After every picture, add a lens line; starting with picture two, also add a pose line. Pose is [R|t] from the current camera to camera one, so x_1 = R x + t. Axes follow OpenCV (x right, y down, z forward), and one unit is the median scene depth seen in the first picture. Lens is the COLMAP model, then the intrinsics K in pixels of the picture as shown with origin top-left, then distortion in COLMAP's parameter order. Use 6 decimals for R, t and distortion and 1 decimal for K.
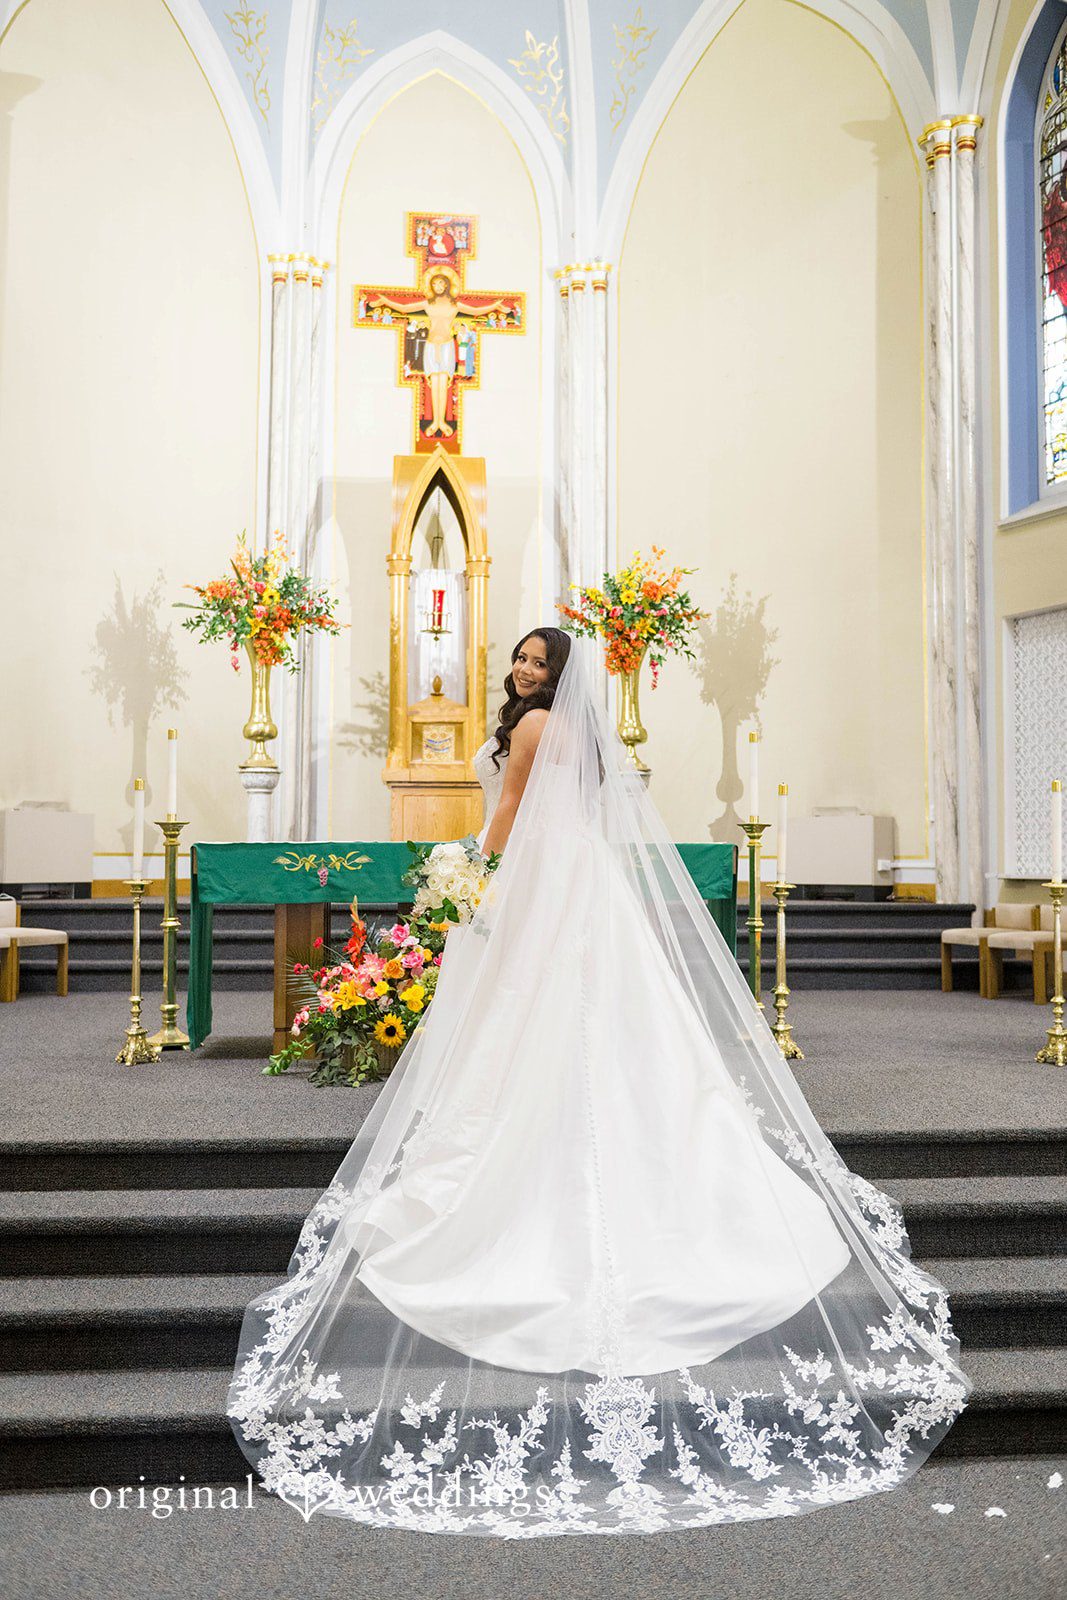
lens RADIAL K [[1679.7, 0, 524.3], [0, 1679.7, 722.9], [0, 0, 1]] dist [-0.002484, 0.000000]
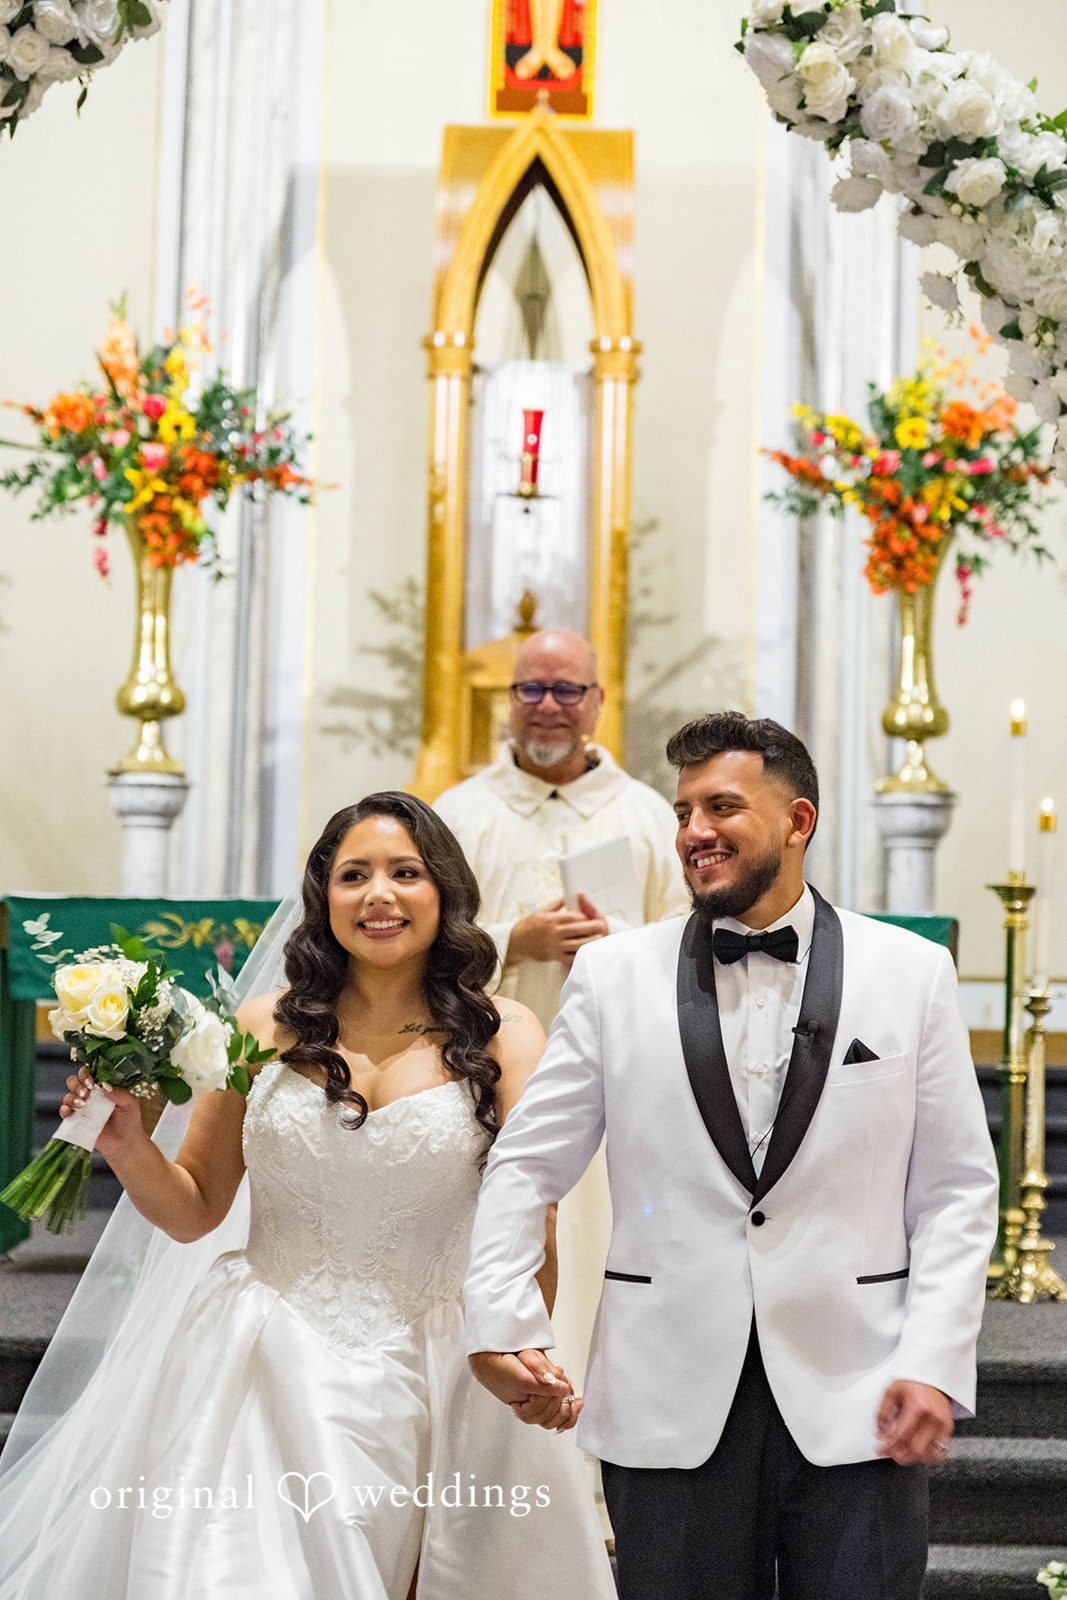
lens RADIAL K [[4415.7, 0, 546.9], [0, 4415.7, 805.4], [0, 0, 1]] dist [-0.148758, 0.000000]
pose [[0.996624, 0.017739, -0.080164, 0.056306], [-0.015531, 0.999485, 0.028082, -0.002142], [0.080621, -0.026742, 0.996386, -0.250634]]
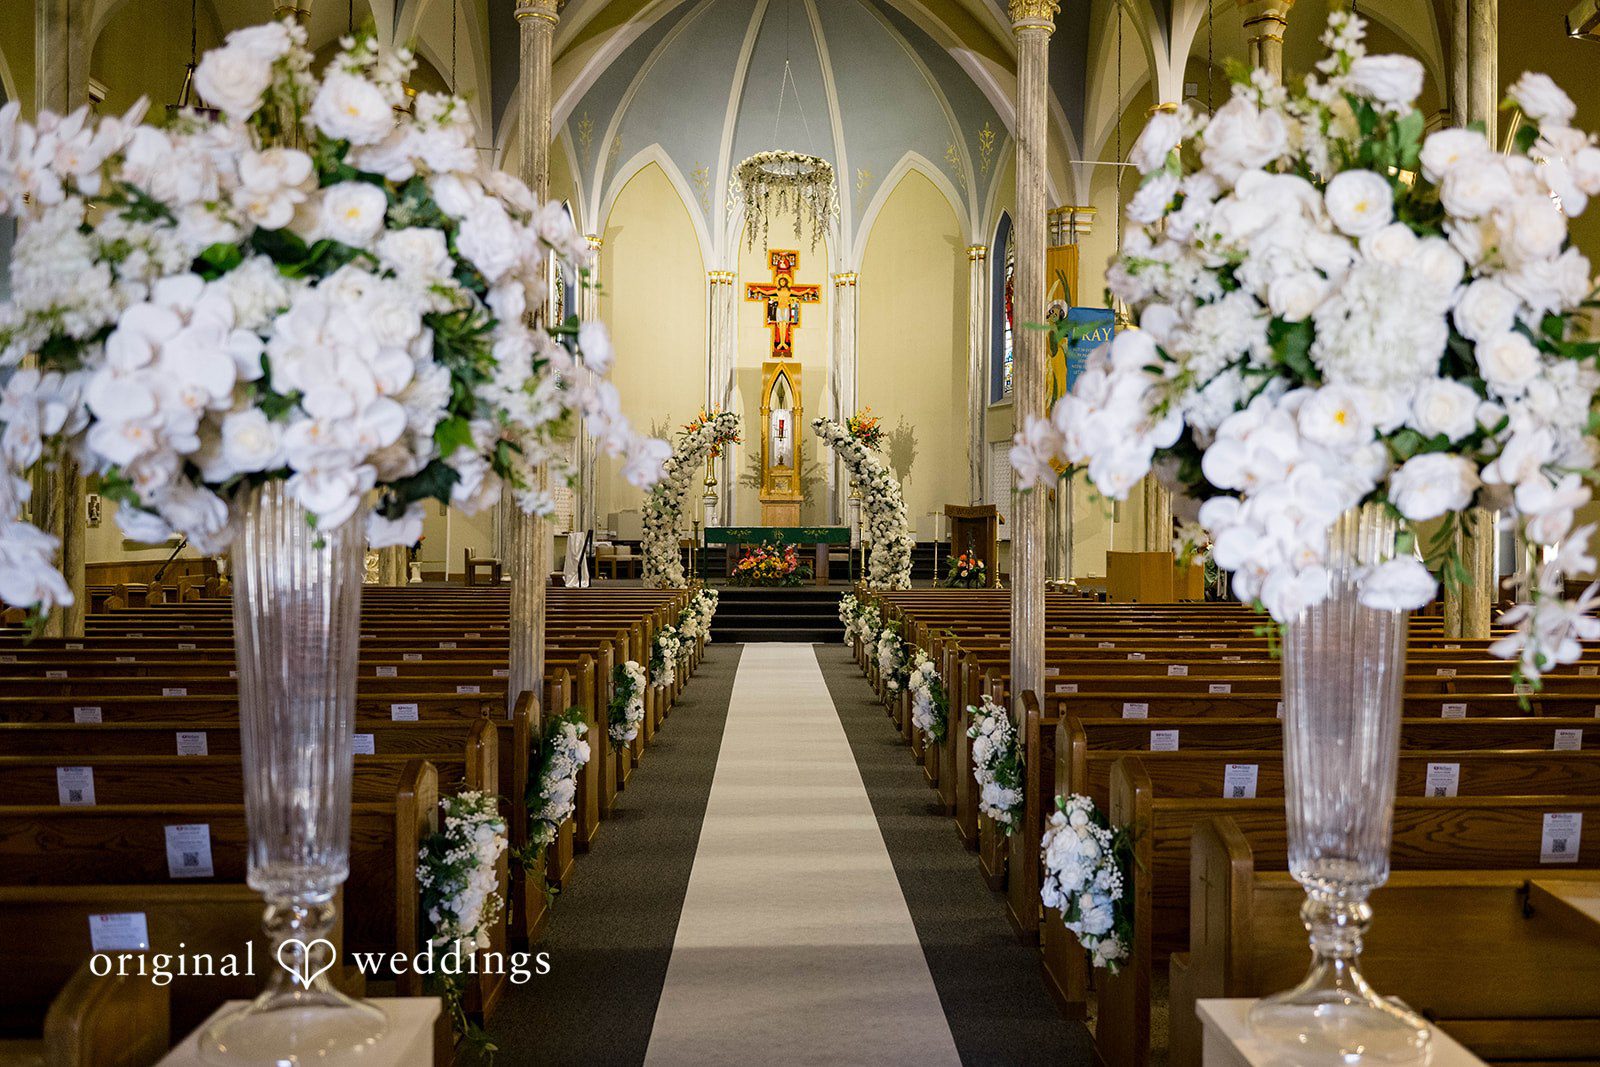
lens RADIAL K [[1679.7, 0, 808.2], [0, 1679.7, 537.8], [0, 0, 1]] dist [-0.002484, 0.000000]
pose [[0.998060, 0.003802, -0.062135, 0.139302], [0.001422, 0.996480, 0.083813, -0.114898], [0.062235, -0.083739, 0.994542, -1.423837]]
